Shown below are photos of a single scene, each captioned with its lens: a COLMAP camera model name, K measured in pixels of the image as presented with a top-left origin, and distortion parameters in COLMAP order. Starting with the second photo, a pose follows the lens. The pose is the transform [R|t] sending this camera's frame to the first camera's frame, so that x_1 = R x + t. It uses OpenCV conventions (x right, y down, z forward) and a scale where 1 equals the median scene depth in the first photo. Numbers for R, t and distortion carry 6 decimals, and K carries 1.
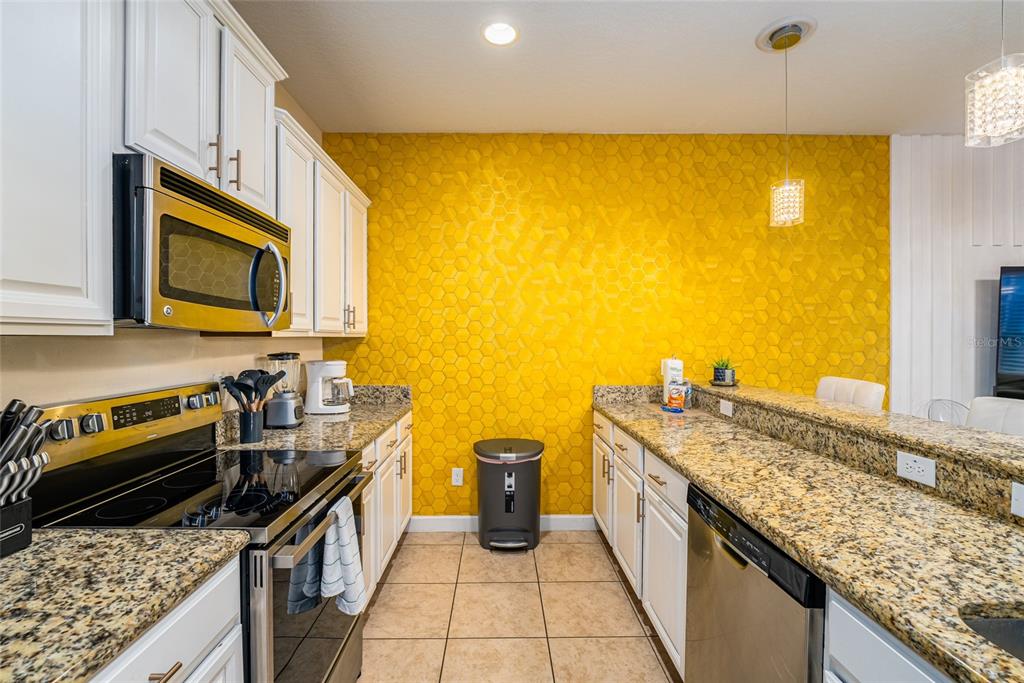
lens RADIAL K [[439.4, 0, 495.6], [0, 439.4, 343.3], [0, 0, 1]] dist [-0.027399, -0.000080]
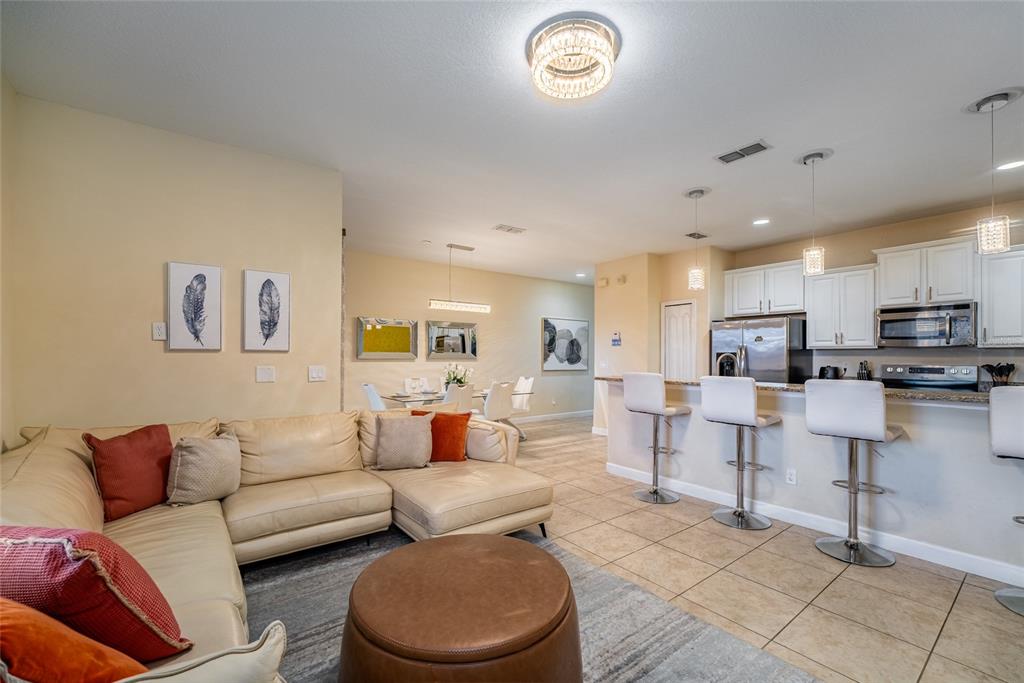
lens RADIAL K [[426.6, 0, 513.0], [0, 426.6, 354.4], [0, 0, 1]] dist [0.026227, -0.000194]
pose [[-0.795625, -0.000563, -0.605789, 1.723047], [-0.009765, 0.999882, 0.011896, 0.011129], [0.605710, 0.015381, -0.795537, 0.800511]]
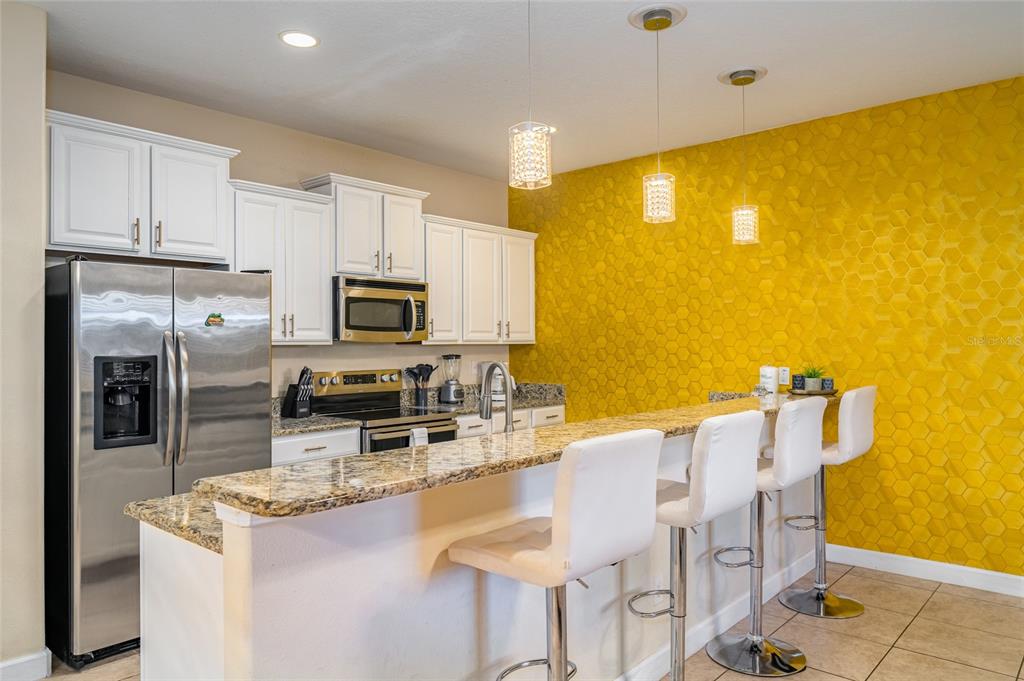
lens RADIAL K [[696.6, 0, 512.0], [0, 696.6, 340.5], [0, 0, 1]] dist [-0.003101, -0.000637]
pose [[0.747134, -0.004653, -0.664658, 0.960259], [-0.005582, 0.999896, -0.013274, 0.002888], [0.664650, 0.013627, 0.747030, -0.506842]]
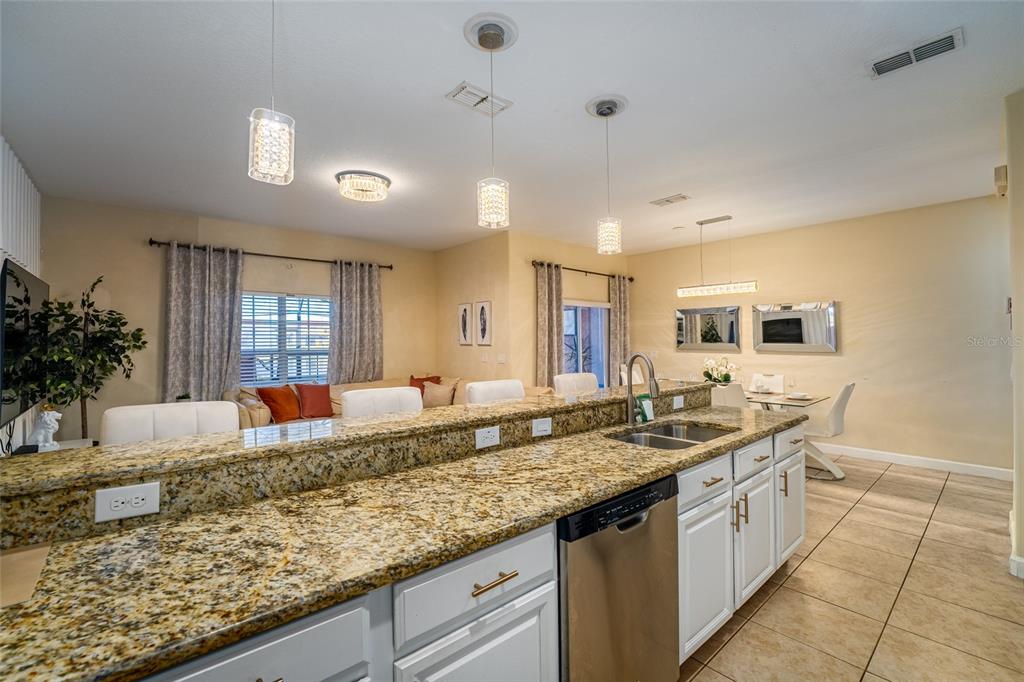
lens RADIAL K [[435.7, 0, 508.4], [0, 435.7, 339.8], [0, 0, 1]] dist [-0.019328, 0.000120]
pose [[-0.655486, 0.005896, 0.755184, -0.052808], [0.016067, 0.999852, 0.006140, -0.012508], [-0.755036, 0.016158, -0.655484, 0.807738]]
